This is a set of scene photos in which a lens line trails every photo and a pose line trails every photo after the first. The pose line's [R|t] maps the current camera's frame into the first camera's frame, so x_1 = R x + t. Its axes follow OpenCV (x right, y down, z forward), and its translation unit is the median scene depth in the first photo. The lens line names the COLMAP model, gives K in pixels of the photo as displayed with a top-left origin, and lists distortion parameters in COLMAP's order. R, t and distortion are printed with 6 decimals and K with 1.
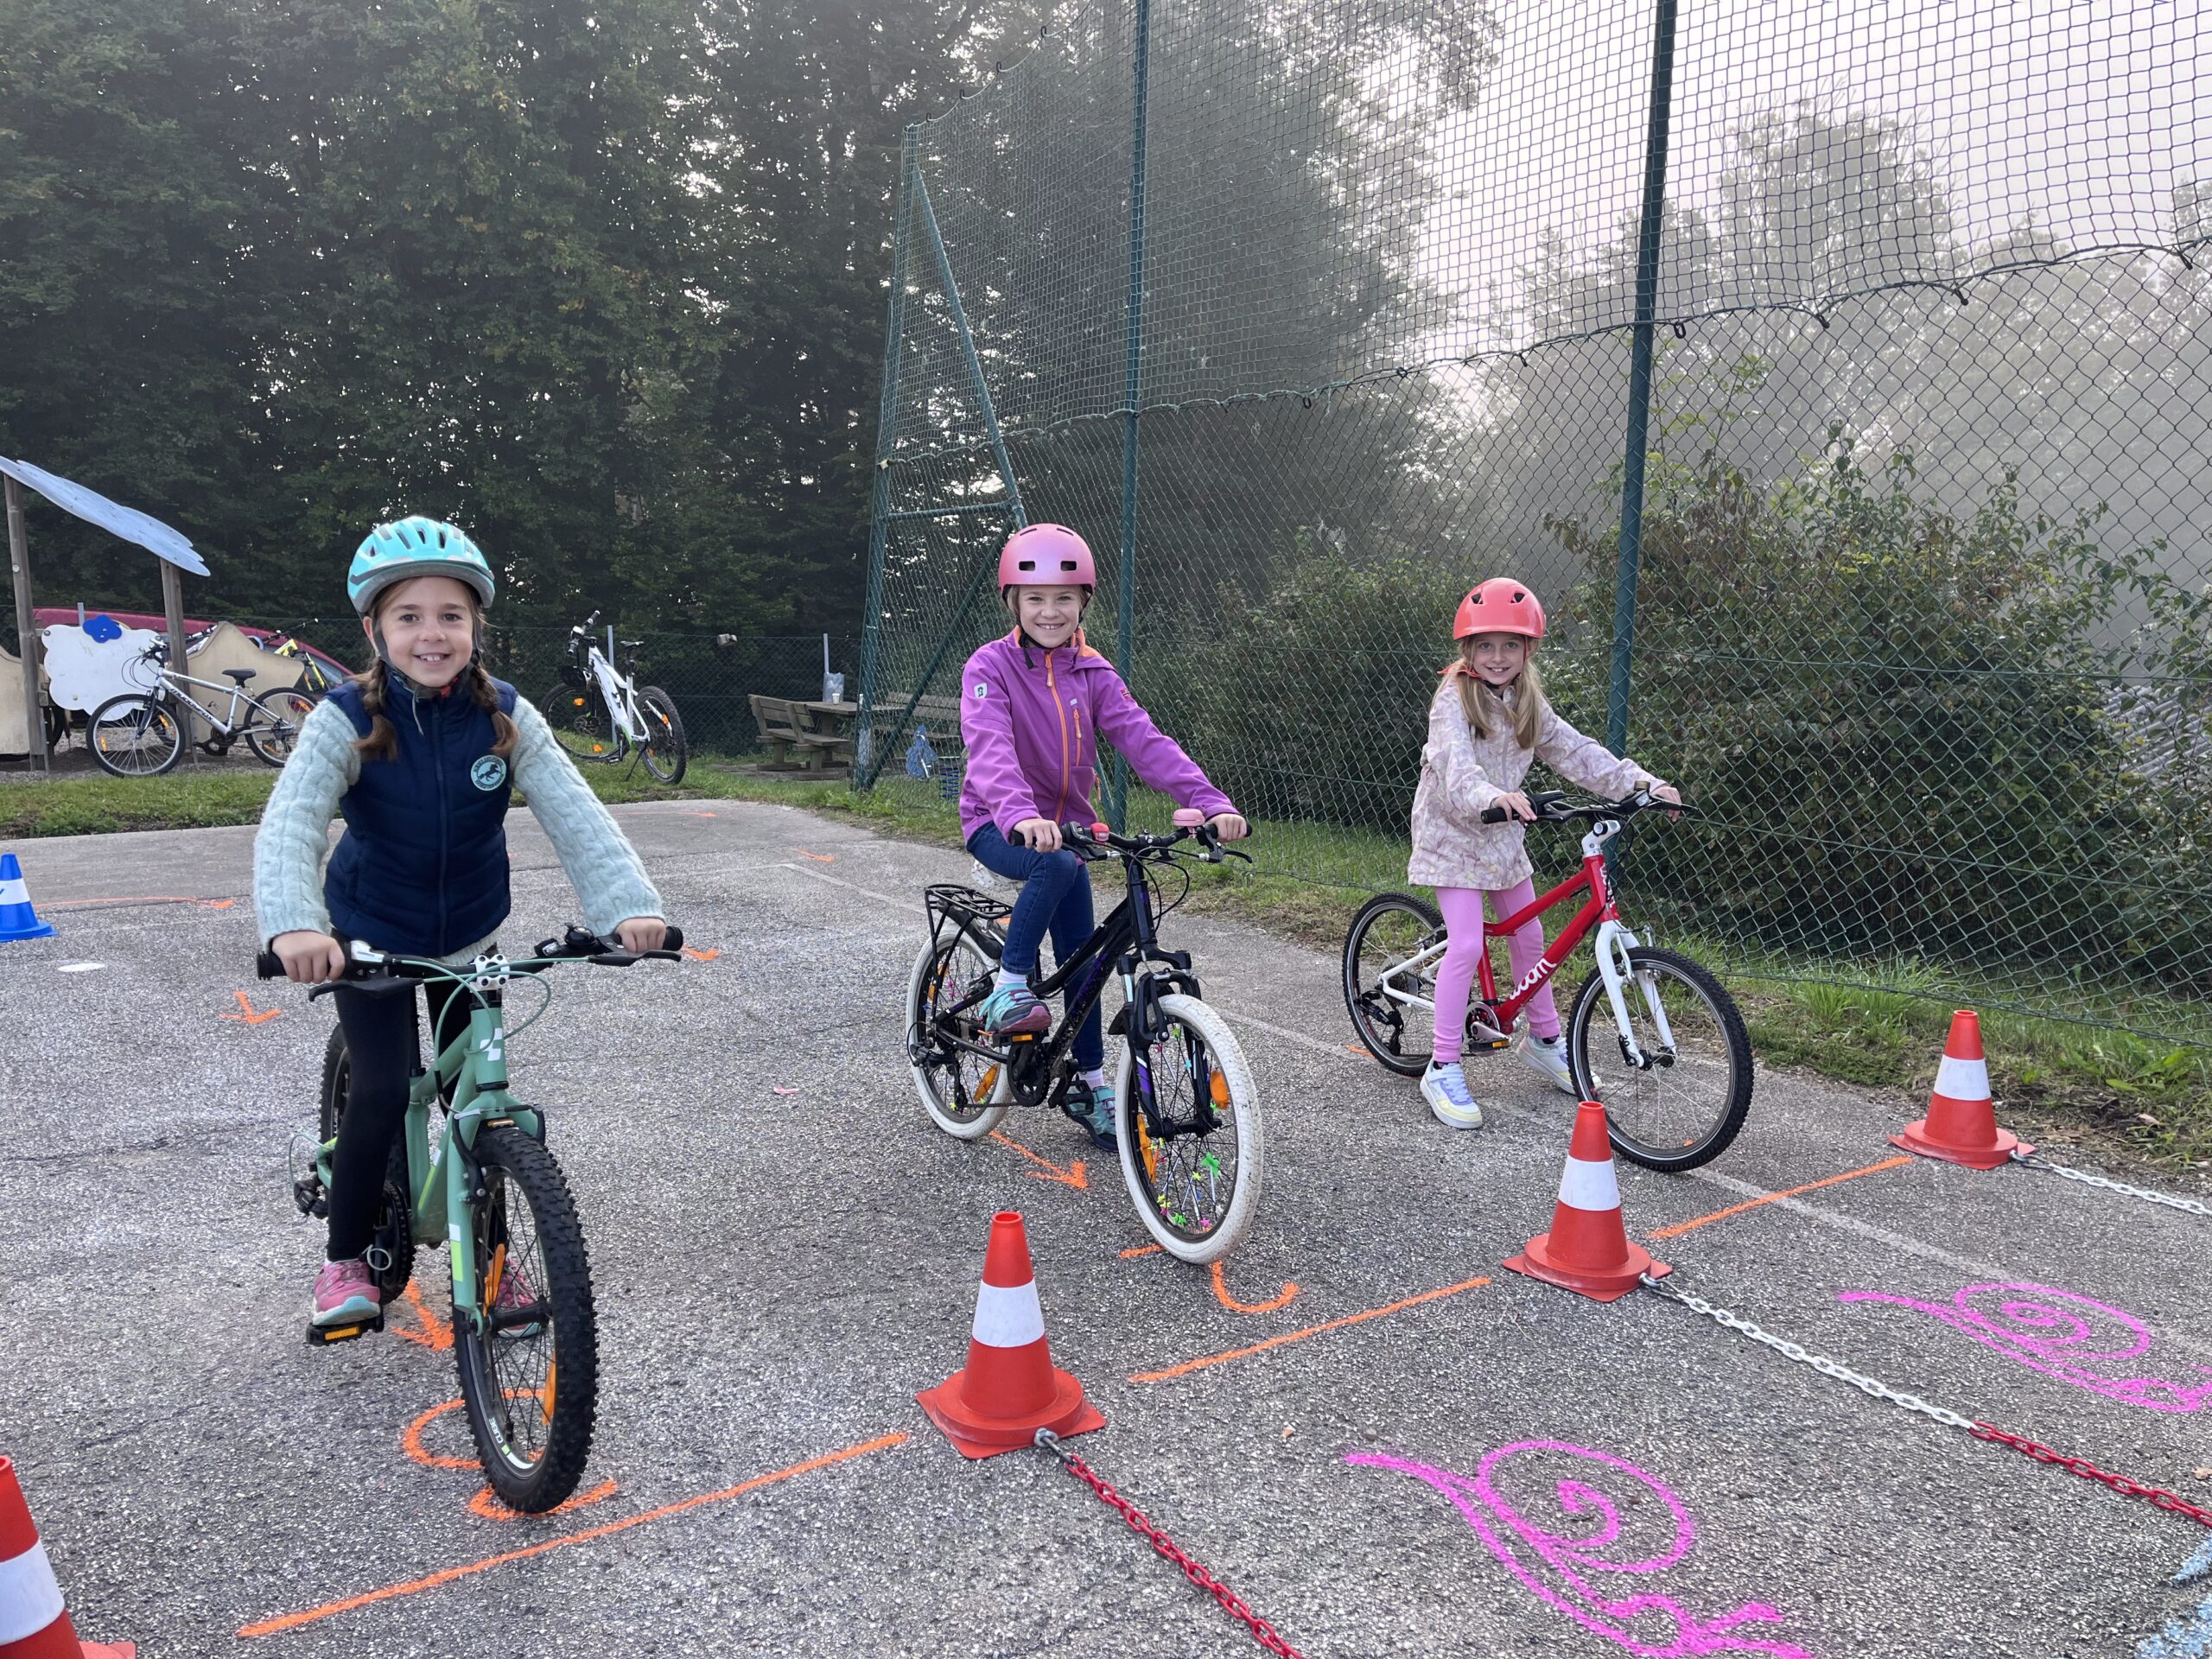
lens RADIAL K [[1680.0, 0, 1099.8], [0, 1680.0, 819.1], [0, 0, 1]] dist [0.102452, -0.147524]
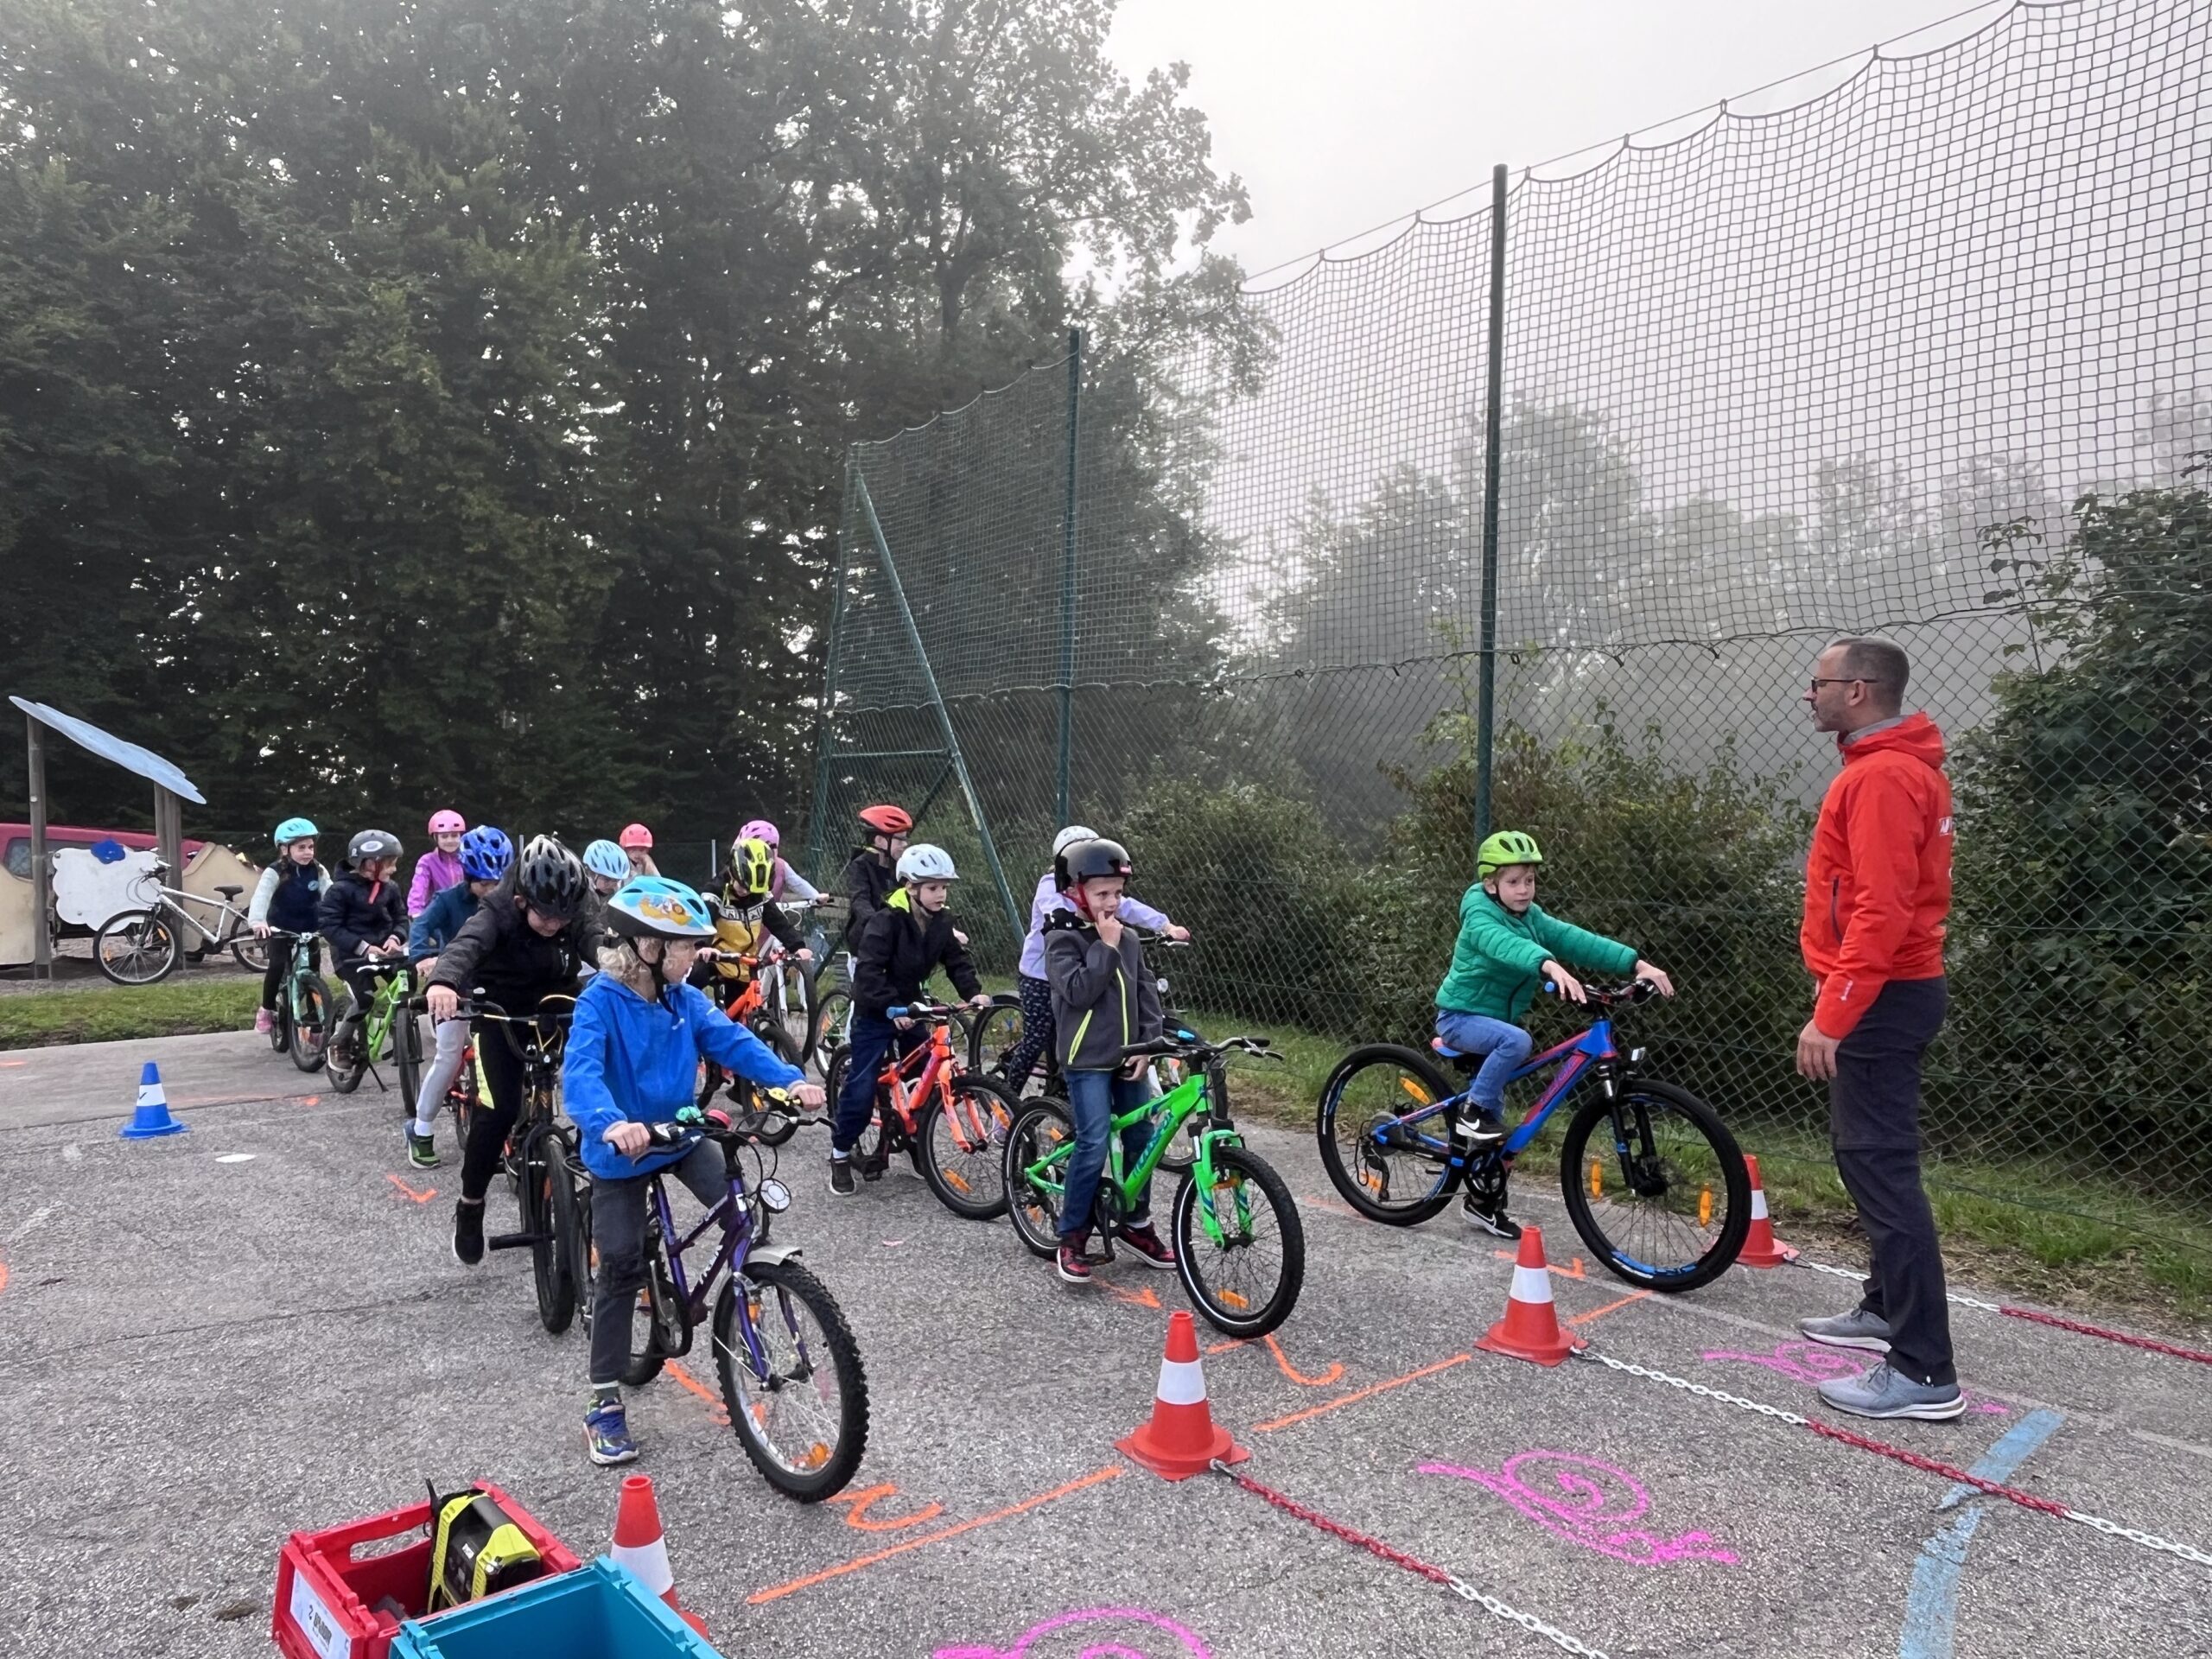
lens RADIAL K [[1584.1, 0, 1045.7], [0, 1584.1, 831.9], [0, 0, 1]] dist [0.040018, -0.076910]
pose [[0.995010, -0.004976, 0.099651, -0.073599], [0.014772, 0.995095, -0.097818, -0.012609], [-0.098675, 0.098802, 0.990203, -0.097702]]
